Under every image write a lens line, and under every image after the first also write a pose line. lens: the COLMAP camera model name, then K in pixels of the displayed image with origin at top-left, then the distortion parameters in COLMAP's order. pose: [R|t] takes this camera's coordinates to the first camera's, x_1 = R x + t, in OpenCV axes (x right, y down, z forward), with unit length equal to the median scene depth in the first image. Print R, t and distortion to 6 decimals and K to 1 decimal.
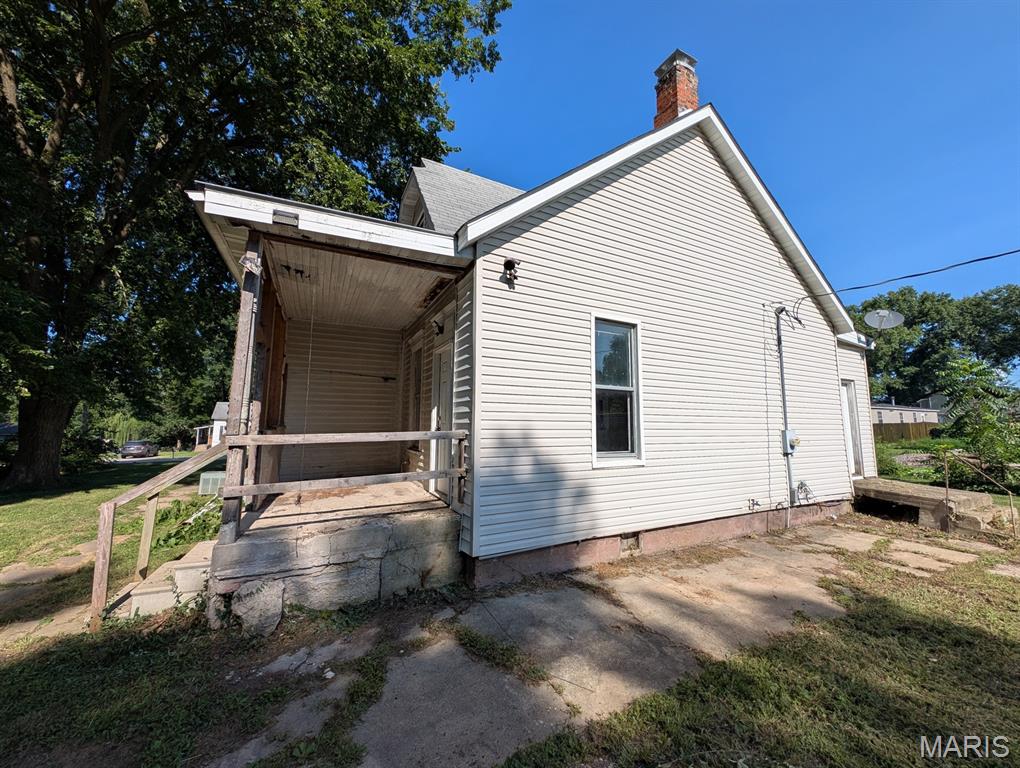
lens RADIAL K [[382.0, 0, 506.4], [0, 382.0, 379.4], [0, 0, 1]] dist [0.006306, -0.001318]
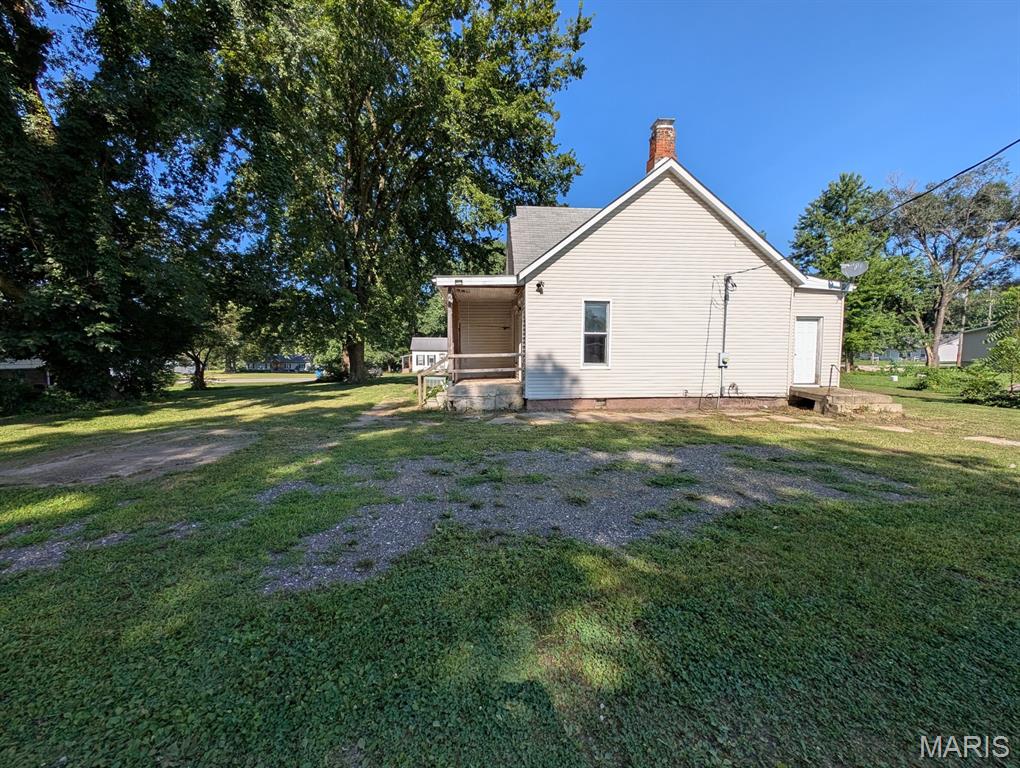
lens RADIAL K [[382.0, 0, 506.7], [0, 382.0, 384.4], [0, 0, 1]] dist [0.006306, -0.001318]
pose [[0.924809, 0.025591, -0.379570, 0.628438], [0.049133, 0.981344, 0.185875, -0.116648], [0.377245, -0.190548, 0.906299, -1.164865]]
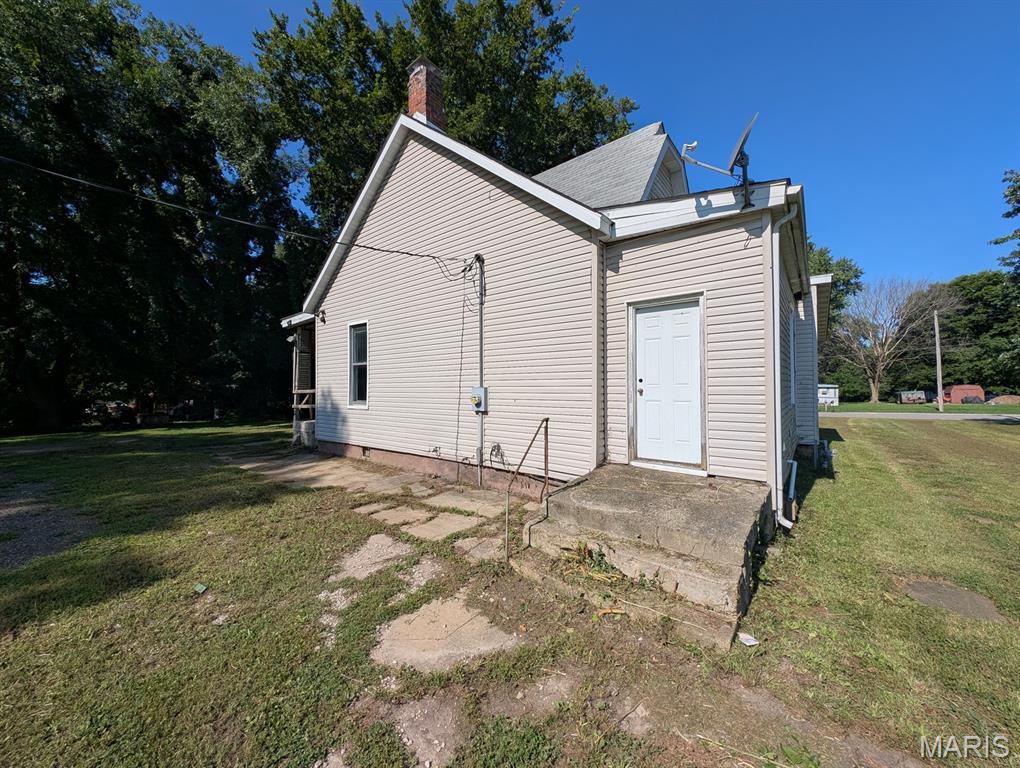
lens RADIAL K [[382.0, 0, 509.3], [0, 382.0, 385.4], [0, 0, 1]] dist [0.006306, -0.001318]
pose [[0.410784, -0.016051, -0.911591, 2.080910], [0.113233, 0.993002, 0.033541, 0.133090], [0.904674, -0.117000, 0.409727, 0.870411]]
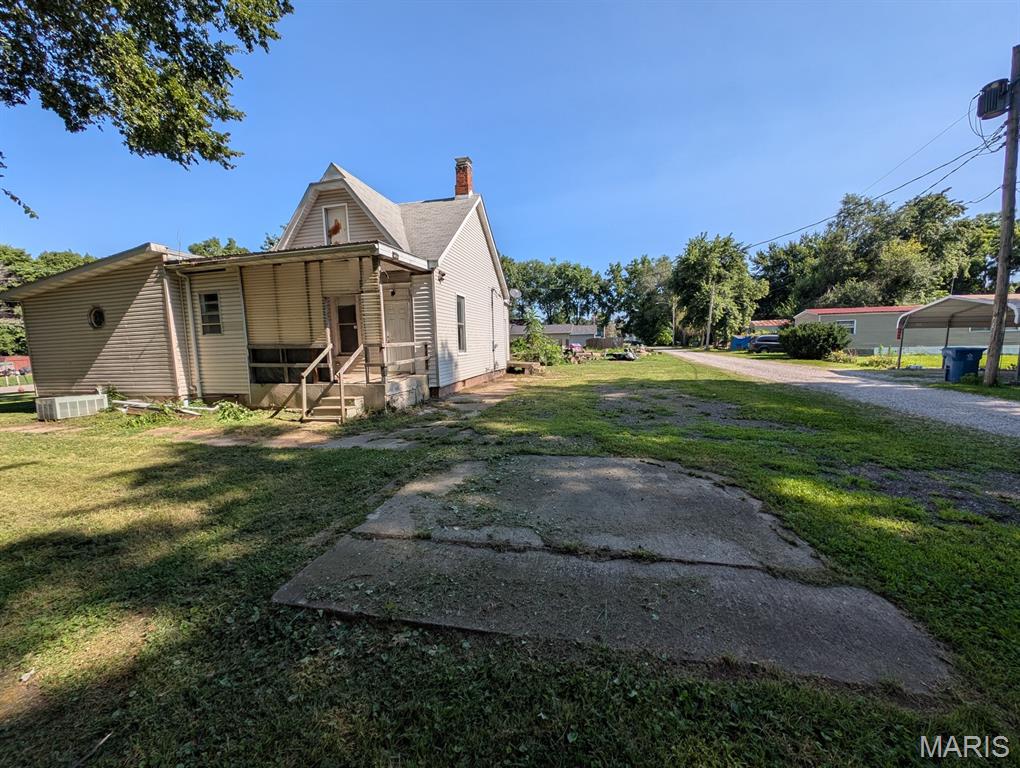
lens RADIAL K [[382.0, 0, 510.0], [0, 382.0, 386.2], [0, 0, 1]] dist [0.006306, -0.001318]
pose [[0.642584, -0.110034, 0.758274, -1.392113], [-0.057576, 0.979903, 0.190987, -0.071487], [-0.764049, -0.166383, 0.623334, -0.835794]]
